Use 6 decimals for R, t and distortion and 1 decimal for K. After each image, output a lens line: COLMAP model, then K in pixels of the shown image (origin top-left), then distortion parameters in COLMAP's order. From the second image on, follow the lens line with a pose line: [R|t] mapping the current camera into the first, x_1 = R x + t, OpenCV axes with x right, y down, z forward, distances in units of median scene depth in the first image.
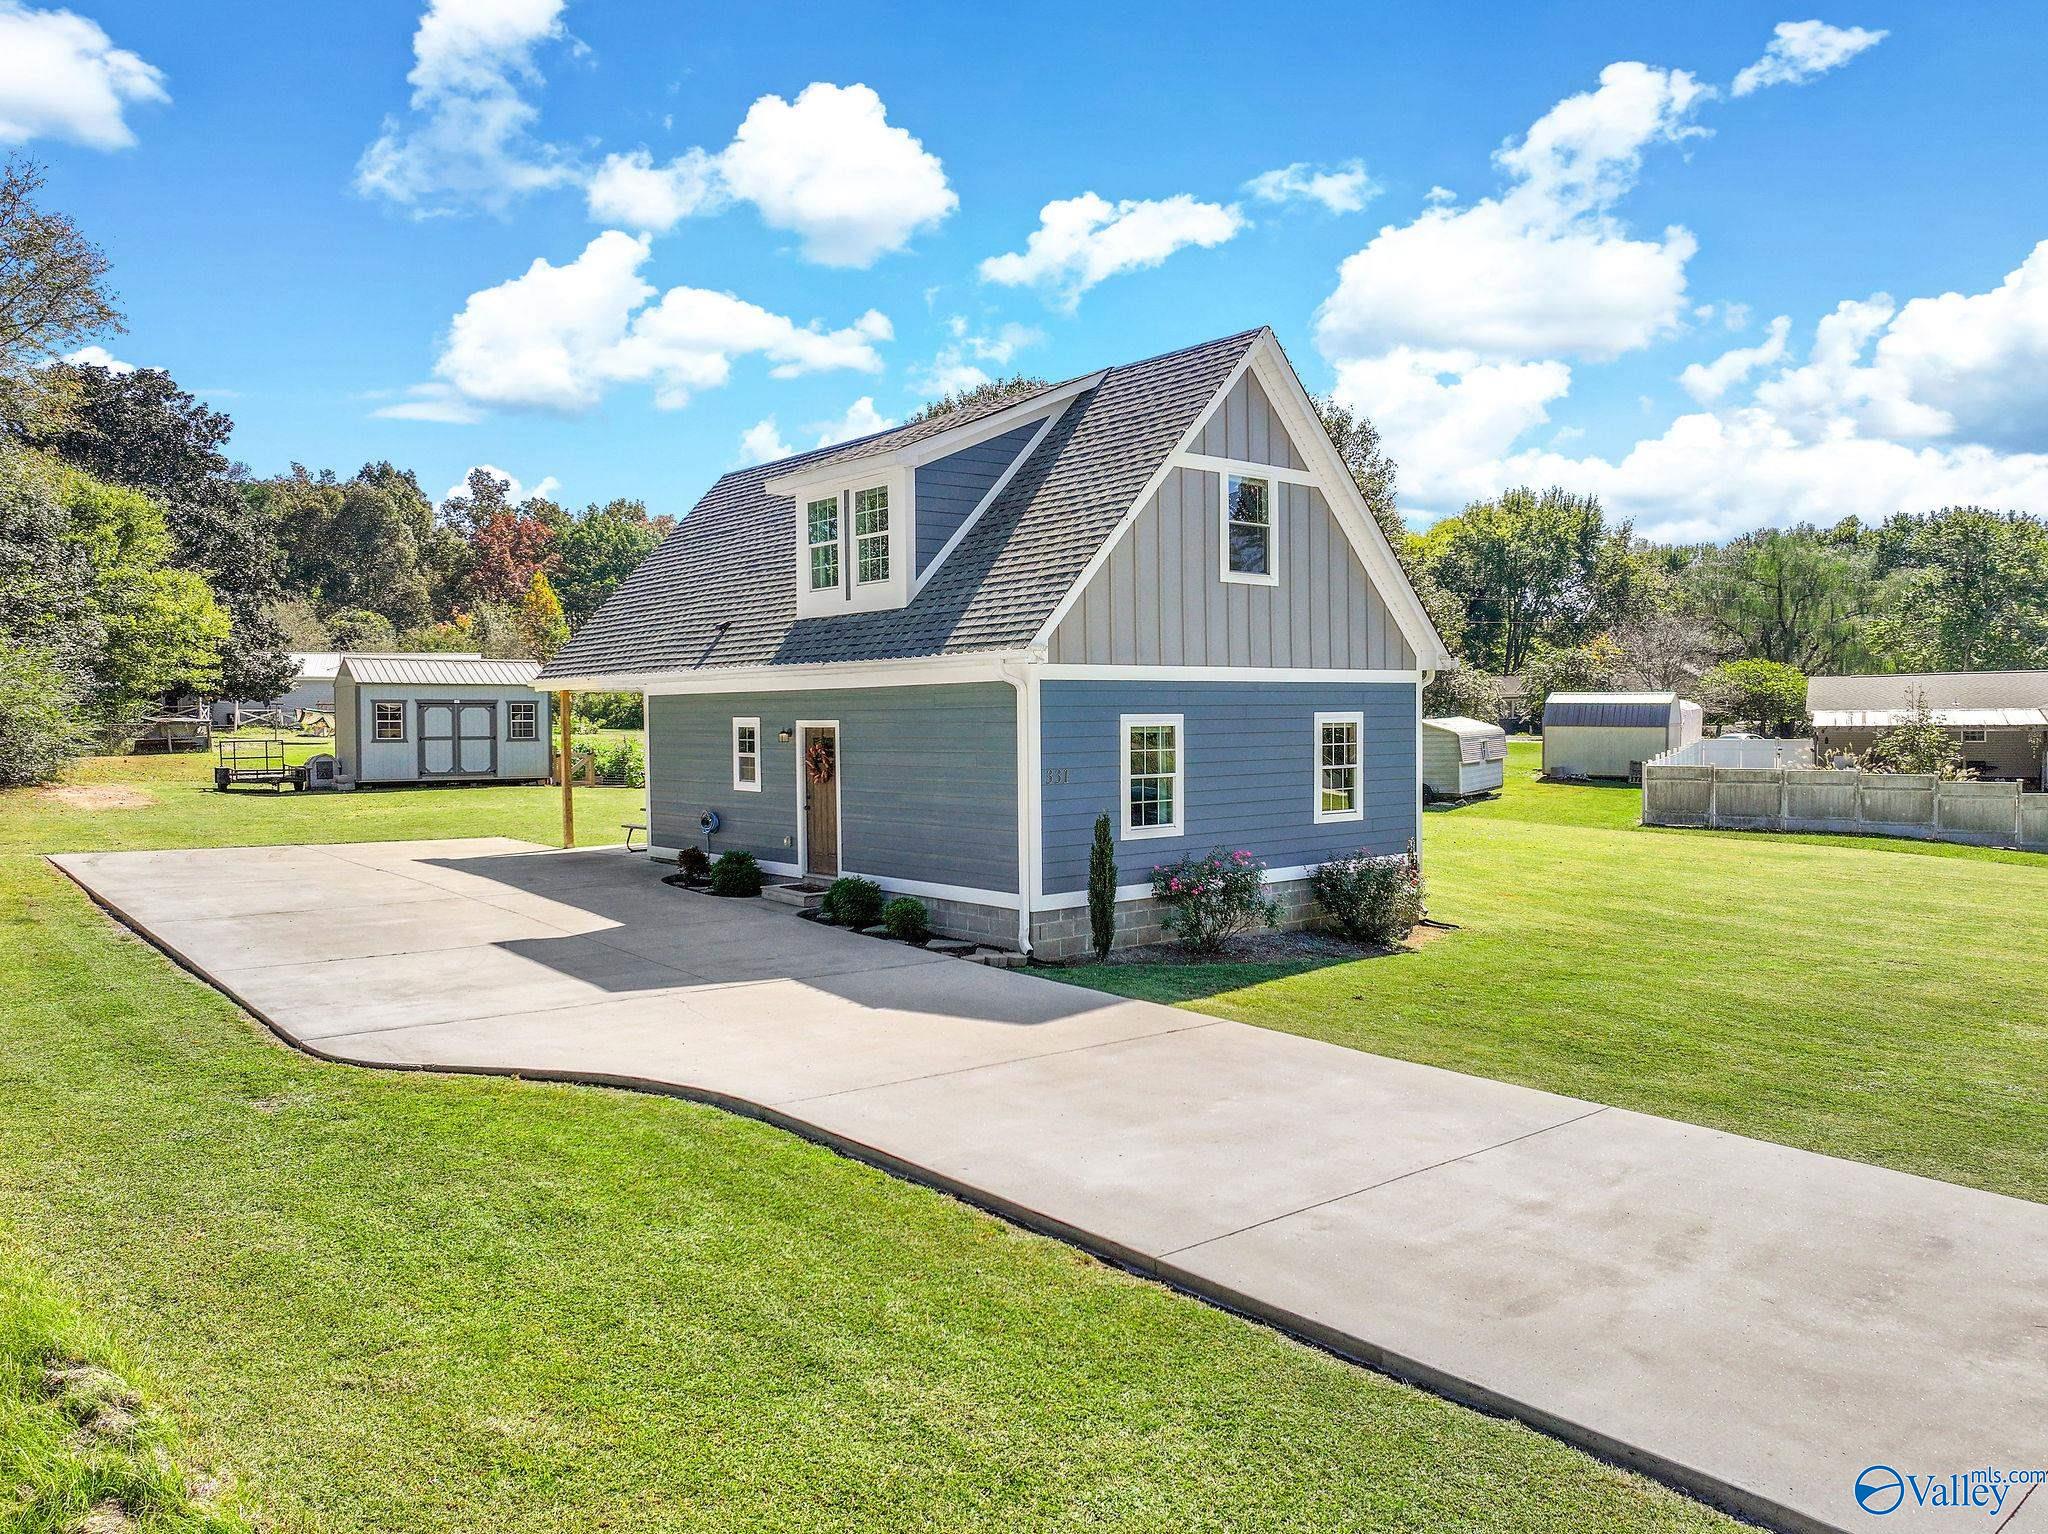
lens RADIAL K [[1428.7, 0, 1024.0], [0, 1428.7, 767.0], [0, 0, 1]] dist [0.221938, 0.000070]
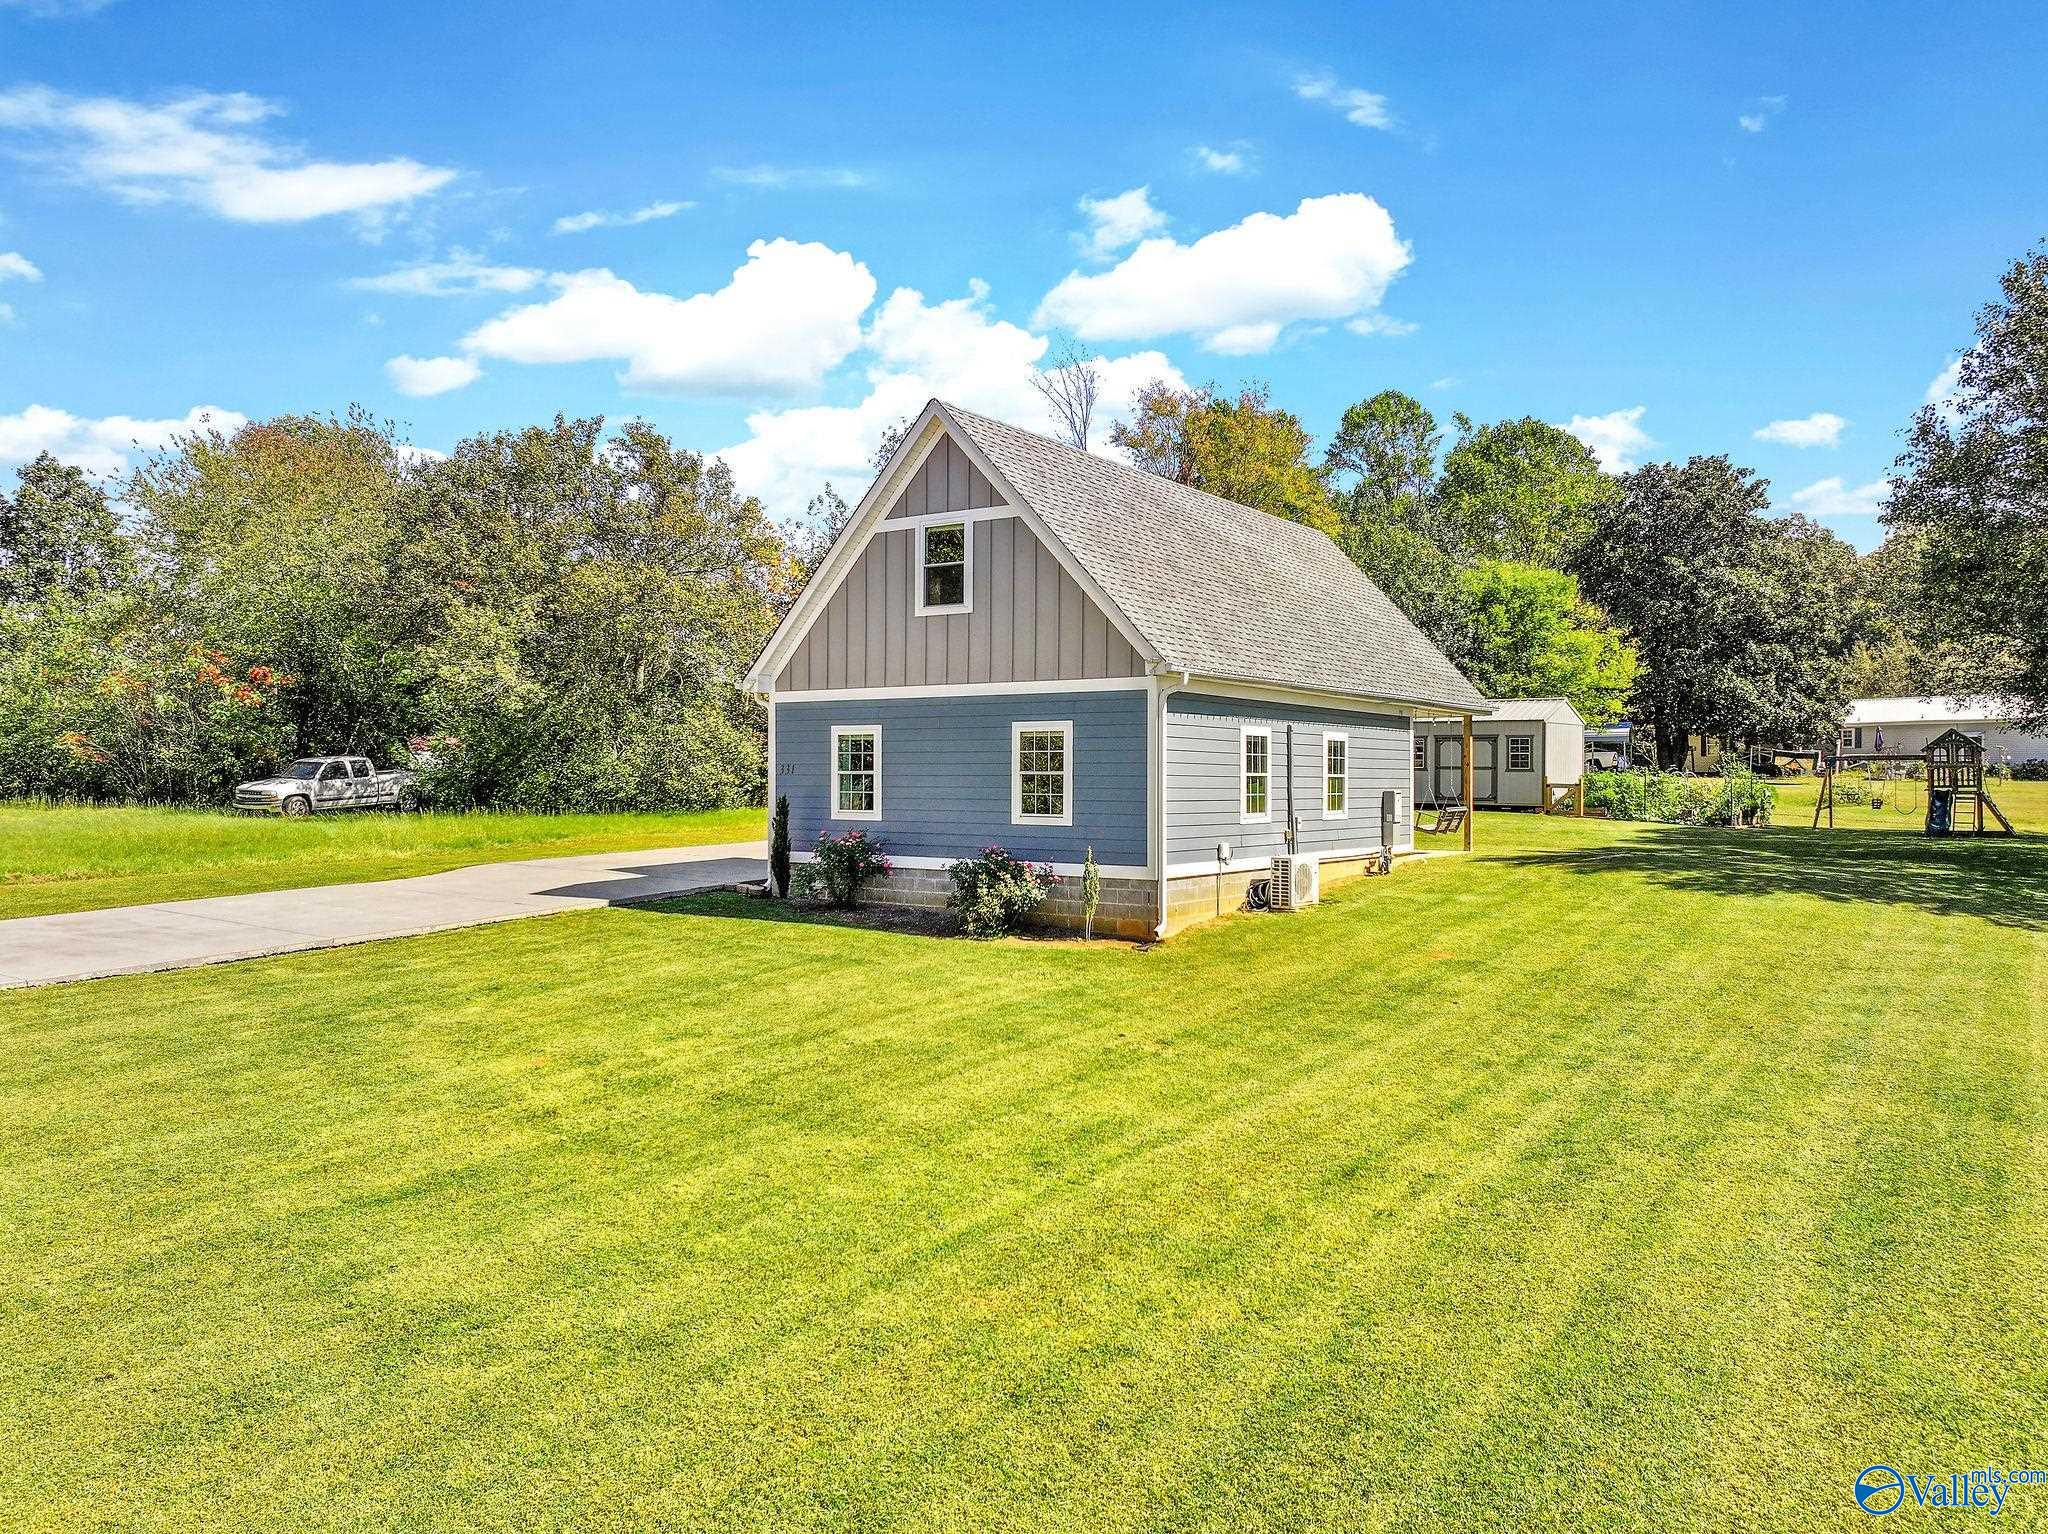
lens RADIAL K [[1428.7, 0, 1024.0], [0, 1428.7, 767.0], [0, 0, 1]] dist [0.221938, 0.000070]
pose [[0.285535, 0.005397, -0.958353, 1.278691], [-0.040967, 0.999139, -0.006579, 0.002762], [0.957492, 0.041140, 0.285510, 0.721830]]
